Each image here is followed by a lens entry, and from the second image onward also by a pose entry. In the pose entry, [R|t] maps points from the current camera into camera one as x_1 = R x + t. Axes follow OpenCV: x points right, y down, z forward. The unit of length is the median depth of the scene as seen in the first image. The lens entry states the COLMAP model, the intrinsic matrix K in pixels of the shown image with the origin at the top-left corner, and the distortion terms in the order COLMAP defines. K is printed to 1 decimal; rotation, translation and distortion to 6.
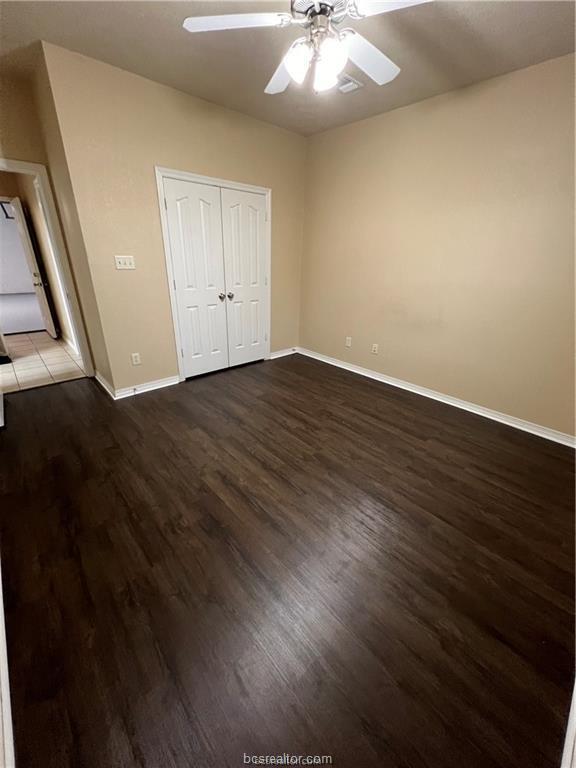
lens RADIAL K [[307.9, 0, 290.4], [0, 307.9, 382.4], [0, 0, 1]] dist [-0.000044, 0.000307]
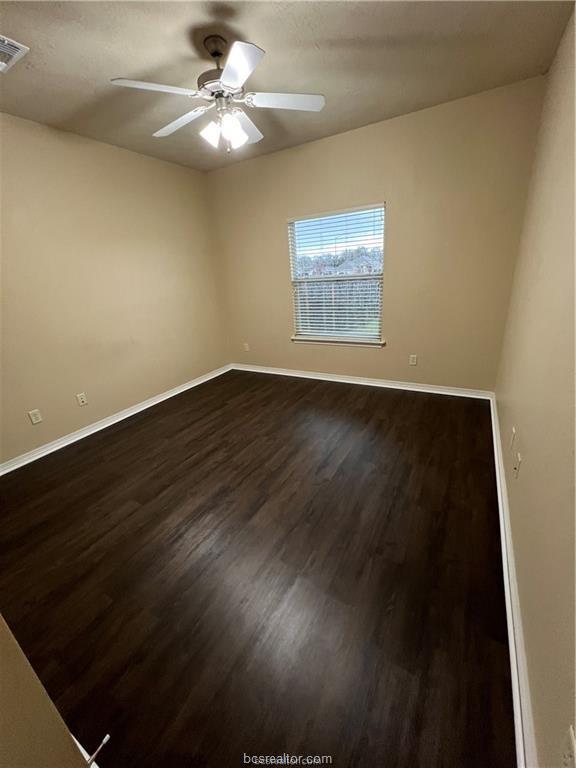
lens RADIAL K [[307.9, 0, 290.4], [0, 307.9, 382.4], [0, 0, 1]] dist [-0.000044, 0.000307]
pose [[-0.298759, -0.339171, 0.892024, -0.857185], [0.428933, 0.787256, 0.442995, -0.382692], [-0.852502, 0.514967, -0.089718, 0.823514]]
